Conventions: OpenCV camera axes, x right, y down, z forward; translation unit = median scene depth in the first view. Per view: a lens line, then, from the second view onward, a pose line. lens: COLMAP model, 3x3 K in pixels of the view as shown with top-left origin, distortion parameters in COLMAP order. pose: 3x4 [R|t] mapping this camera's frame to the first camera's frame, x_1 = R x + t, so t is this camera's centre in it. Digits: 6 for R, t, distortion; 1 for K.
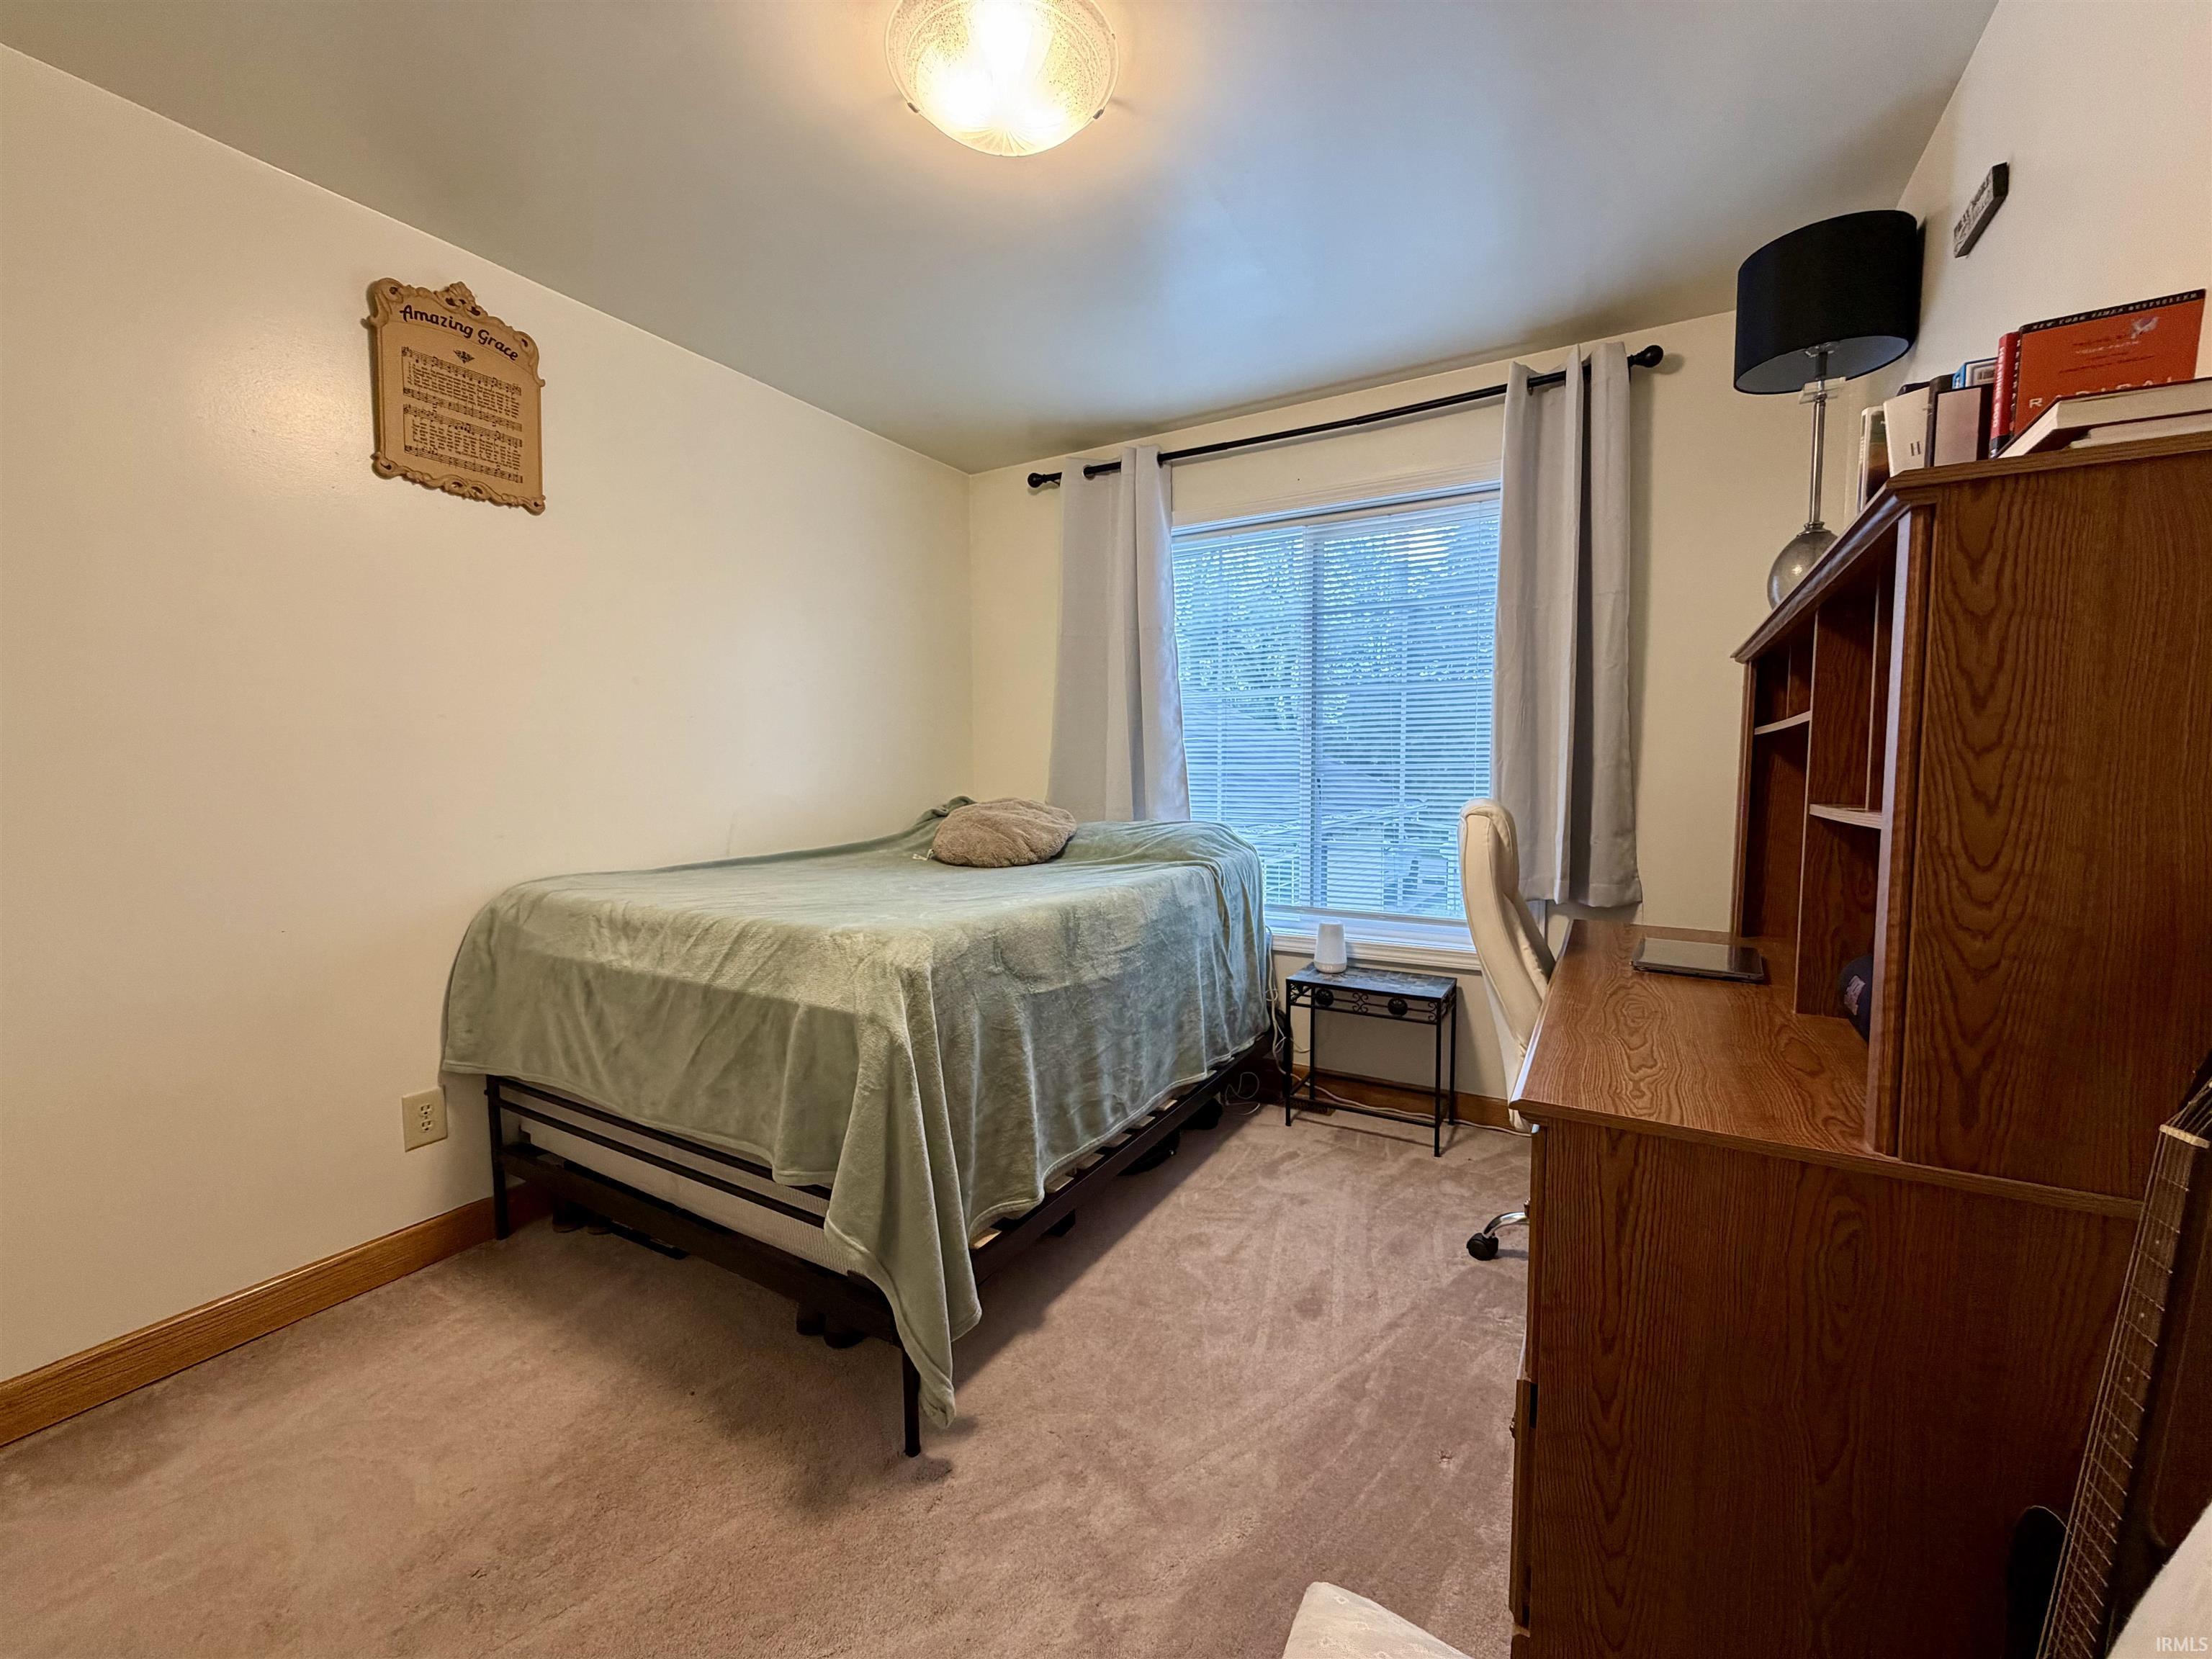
lens RADIAL K [[881.3, 0, 1105.5], [0, 881.3, 832.2], [0, 0, 1]] dist [0.001284, -0.000273]
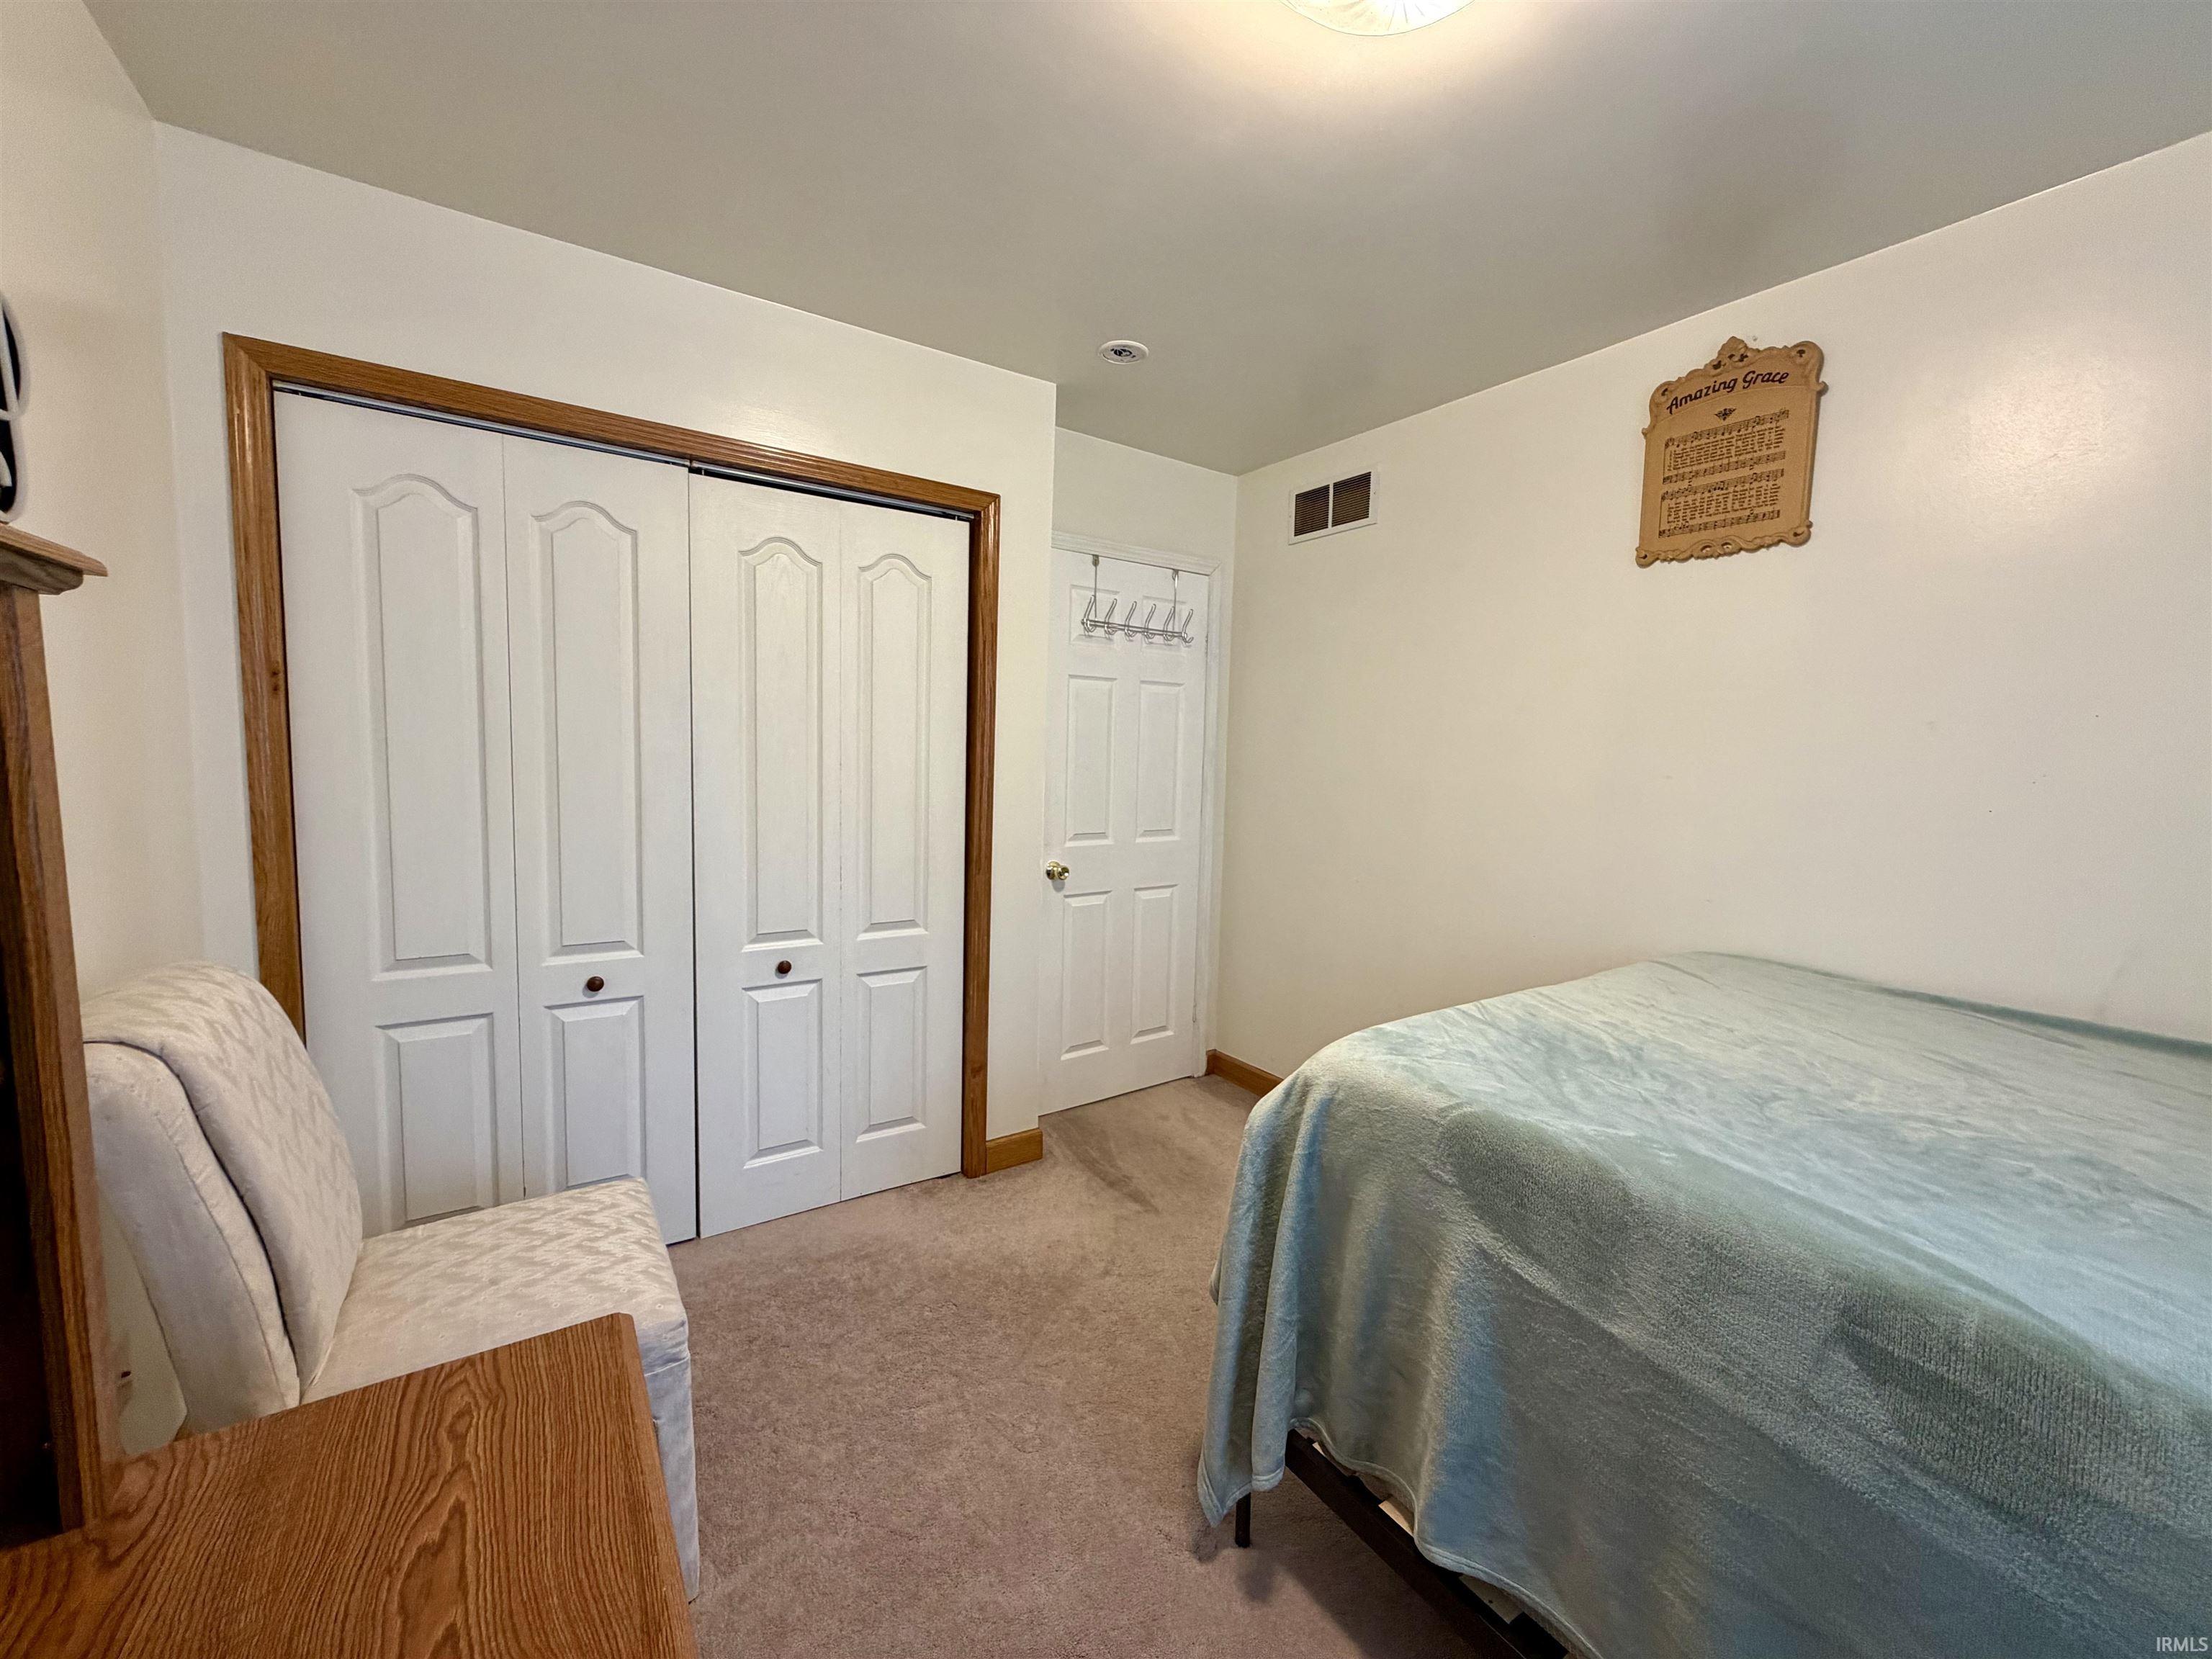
lens RADIAL K [[881.3, 0, 1107.2], [0, 881.3, 828.8], [0, 0, 1]] dist [0.001284, -0.000273]
pose [[-0.436400, 0.079750, -0.896211, 0.492349], [-0.085253, 0.987918, 0.129424, -0.149432], [0.895705, 0.132885, -0.424329, 0.859494]]
